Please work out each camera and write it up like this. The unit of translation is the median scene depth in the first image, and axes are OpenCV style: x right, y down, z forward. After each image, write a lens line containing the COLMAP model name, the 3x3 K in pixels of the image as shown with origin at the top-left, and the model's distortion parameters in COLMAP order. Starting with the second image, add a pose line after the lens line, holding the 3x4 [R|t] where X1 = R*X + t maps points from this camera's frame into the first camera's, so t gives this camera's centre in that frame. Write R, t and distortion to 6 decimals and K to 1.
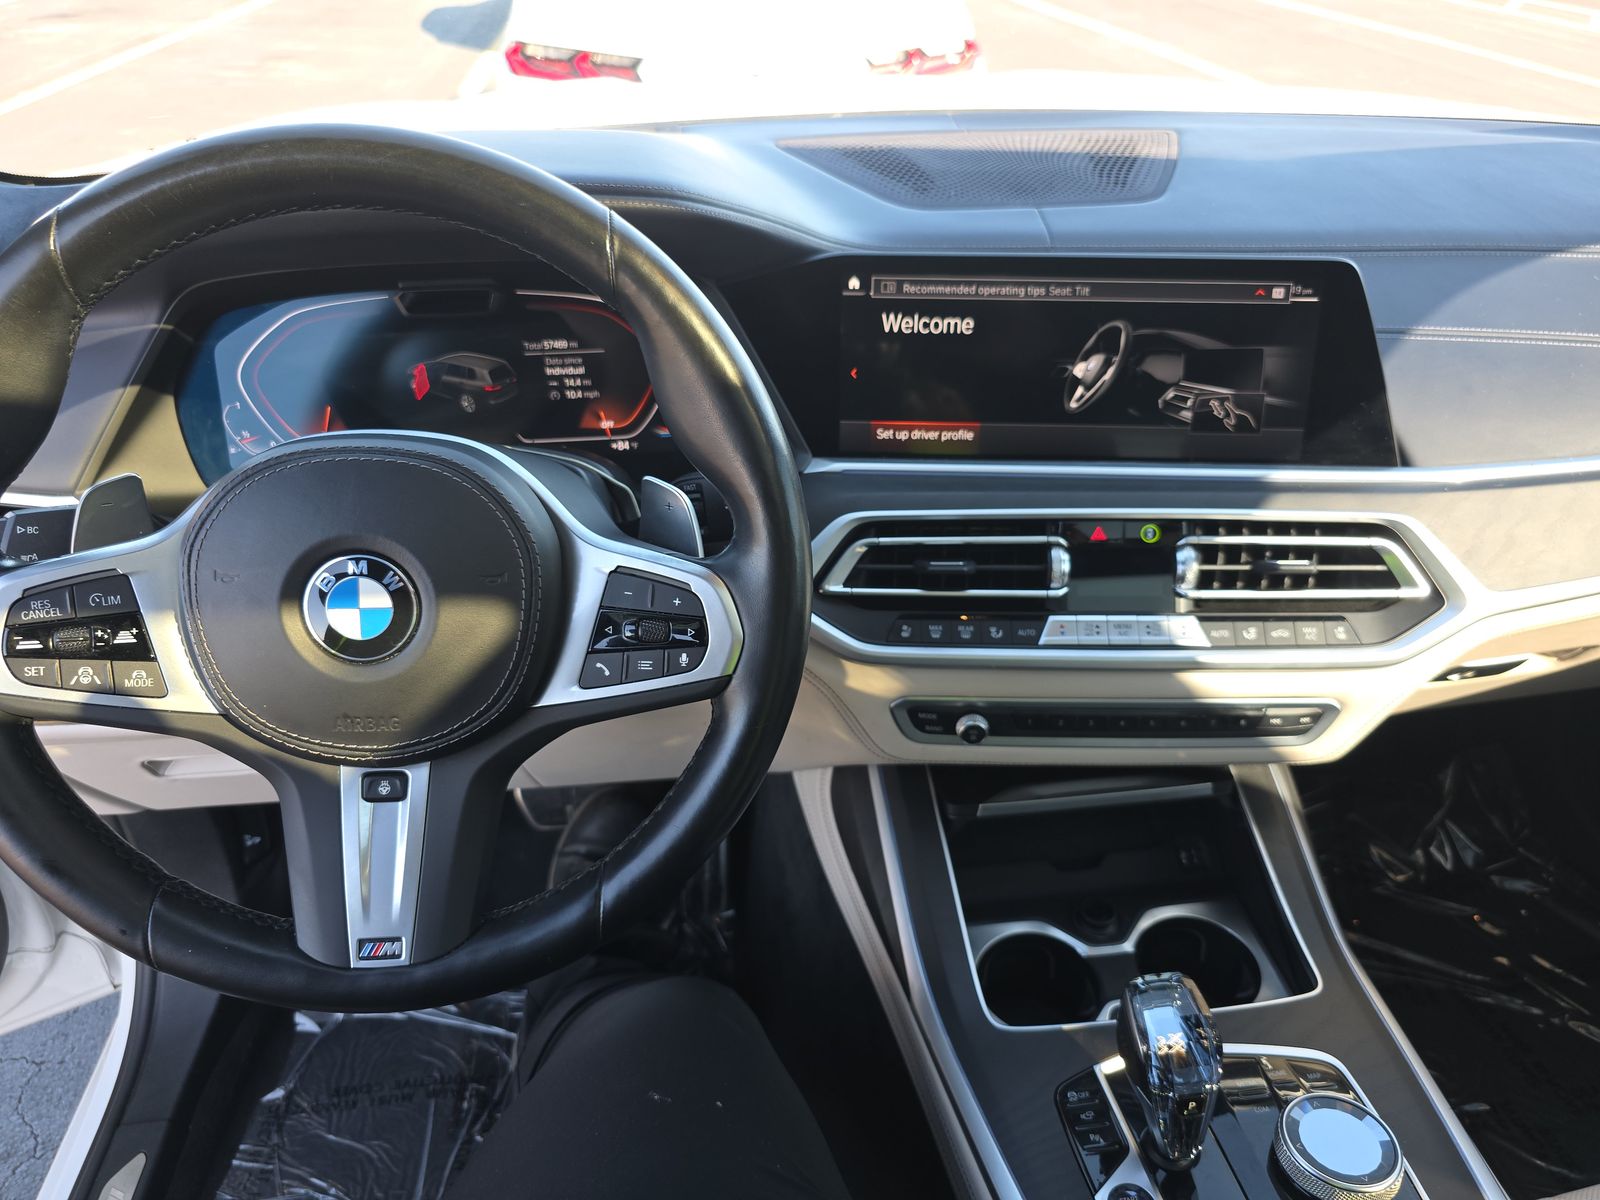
lens RADIAL K [[1063.5, 0, 800.0], [0, 1063.5, 600.0], [0, 0, 1]] dist [0.025371, -0.025014]
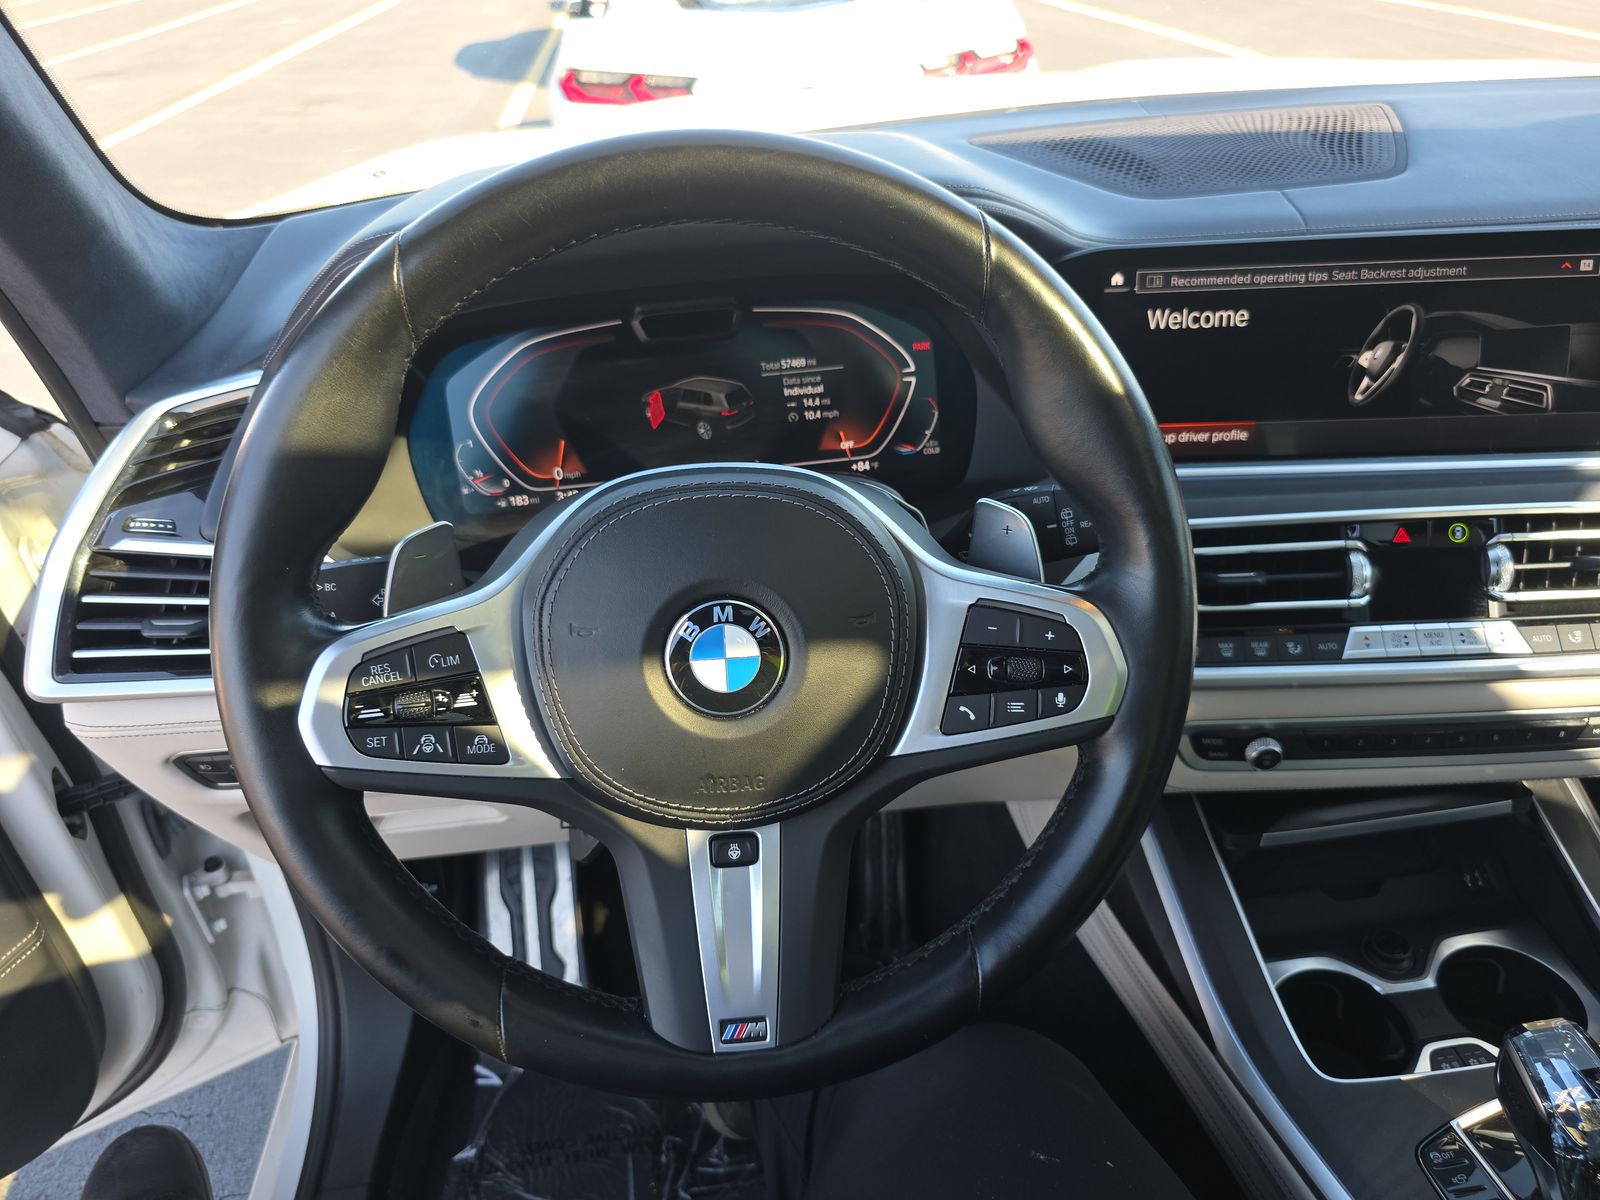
lens RADIAL K [[1058.4, 0, 800.0], [0, 1058.4, 600.0], [0, 0, 1]] dist [0.049348, -0.059543]
pose [[0.998395, -0.044570, -0.034938, -0.204140], [0.044188, 0.998956, -0.011630, -0.018718], [0.035420, 0.010067, 0.999322, 0.062168]]
